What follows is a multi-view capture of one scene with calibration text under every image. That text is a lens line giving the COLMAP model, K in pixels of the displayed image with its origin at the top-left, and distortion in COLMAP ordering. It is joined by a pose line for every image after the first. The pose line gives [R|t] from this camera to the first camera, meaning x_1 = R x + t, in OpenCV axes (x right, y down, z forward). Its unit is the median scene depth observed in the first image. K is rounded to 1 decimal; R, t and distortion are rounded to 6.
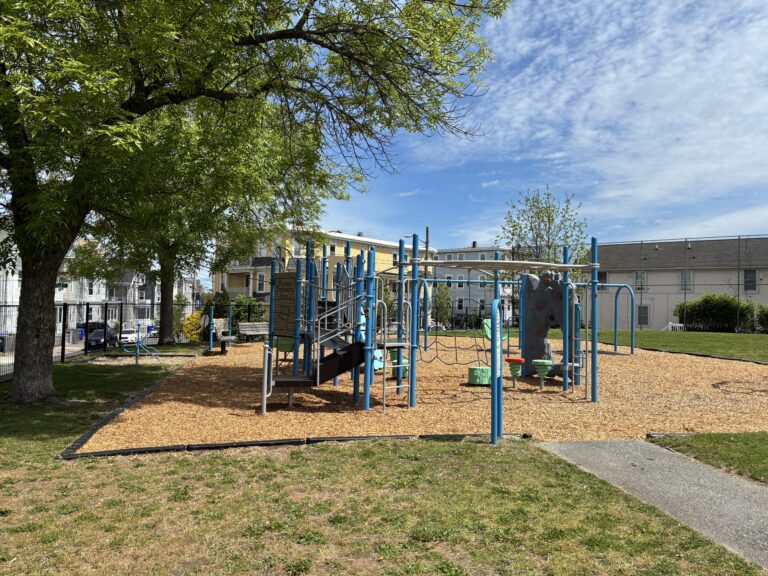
lens RADIAL K [[580.4, 0, 384.0], [0, 580.4, 288.0], [0, 0, 1]] dist [0.000379, 0.005056]
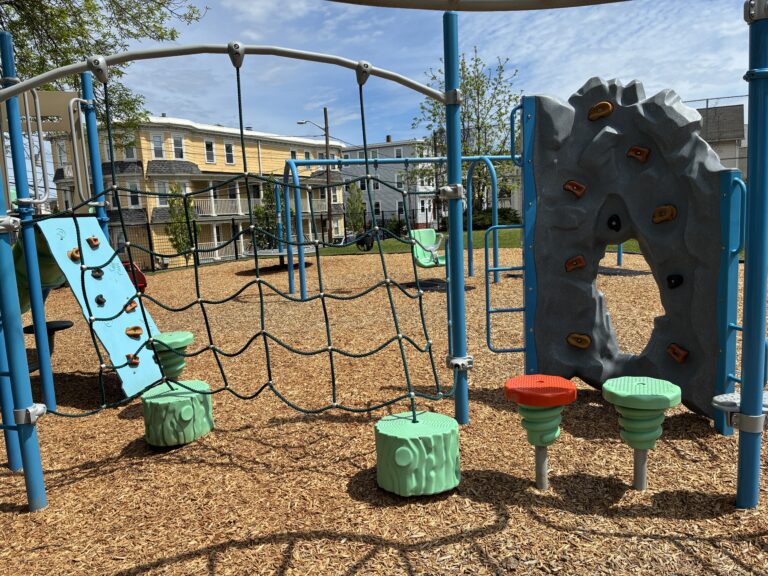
lens RADIAL K [[580.4, 0, 384.0], [0, 580.4, 288.0], [0, 0, 1]] dist [0.000379, 0.005056]
pose [[0.988233, -0.082812, 0.128597, 0.031930], [0.061275, 0.984684, 0.163224, 0.007507], [-0.140145, -0.153424, 0.978172, 0.197154]]
